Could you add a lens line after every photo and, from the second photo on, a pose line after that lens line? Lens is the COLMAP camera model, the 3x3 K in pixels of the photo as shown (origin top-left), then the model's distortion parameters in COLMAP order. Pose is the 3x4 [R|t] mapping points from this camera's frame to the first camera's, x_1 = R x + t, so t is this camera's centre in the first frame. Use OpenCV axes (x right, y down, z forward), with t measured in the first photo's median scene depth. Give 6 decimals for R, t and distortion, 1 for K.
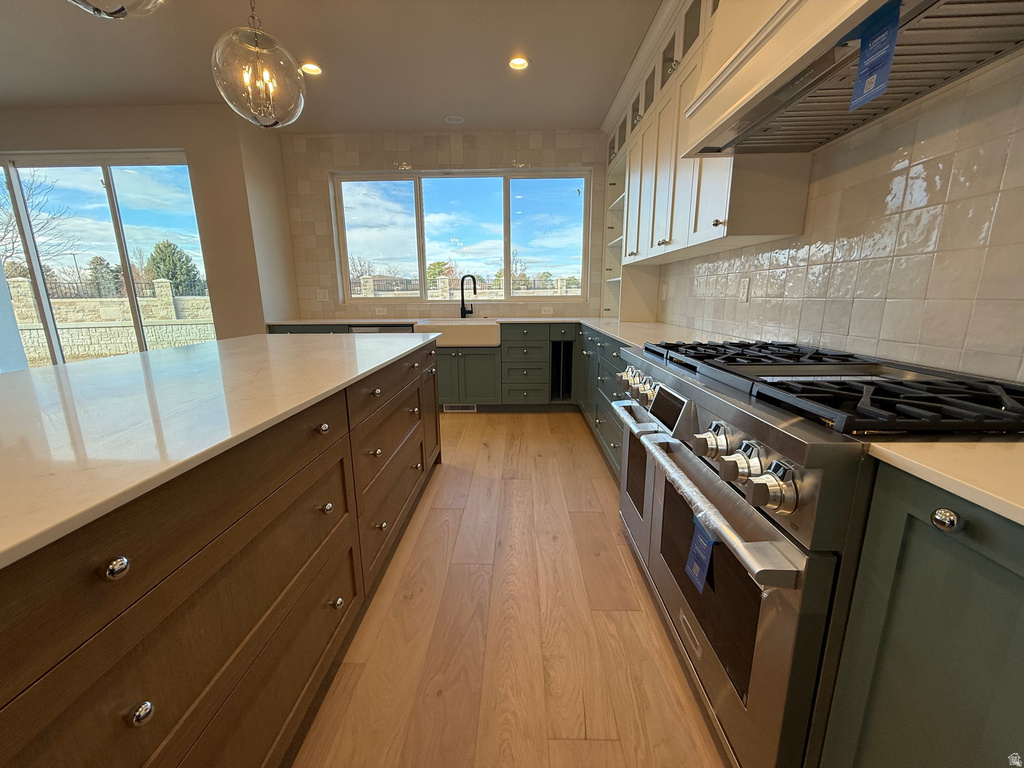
lens RADIAL K [[408.8, 0, 508.9], [0, 408.8, 383.0], [0, 0, 1]] dist [0.000769, -0.000325]
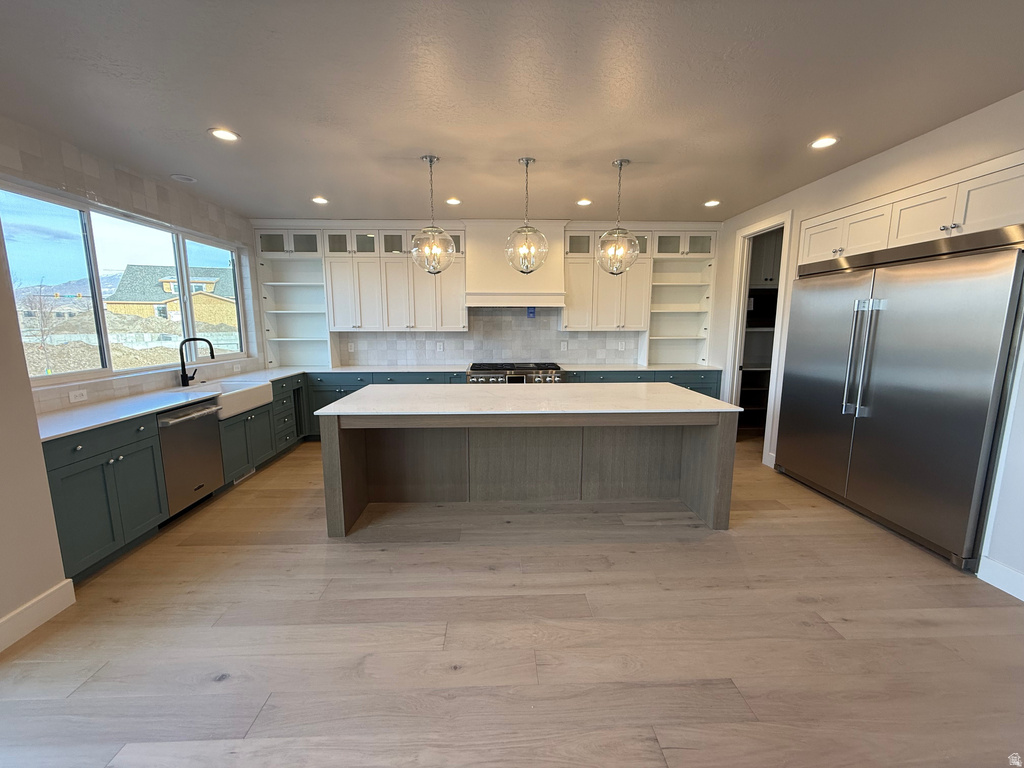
lens RADIAL K [[408.8, 0, 508.9], [0, 408.8, 383.0], [0, 0, 1]] dist [0.000769, -0.000325]
pose [[-0.050944, -0.138820, 0.989006, -1.070608], [0.206040, 0.967527, 0.146418, -0.158781], [-0.977217, 0.211234, -0.020688, 0.358260]]
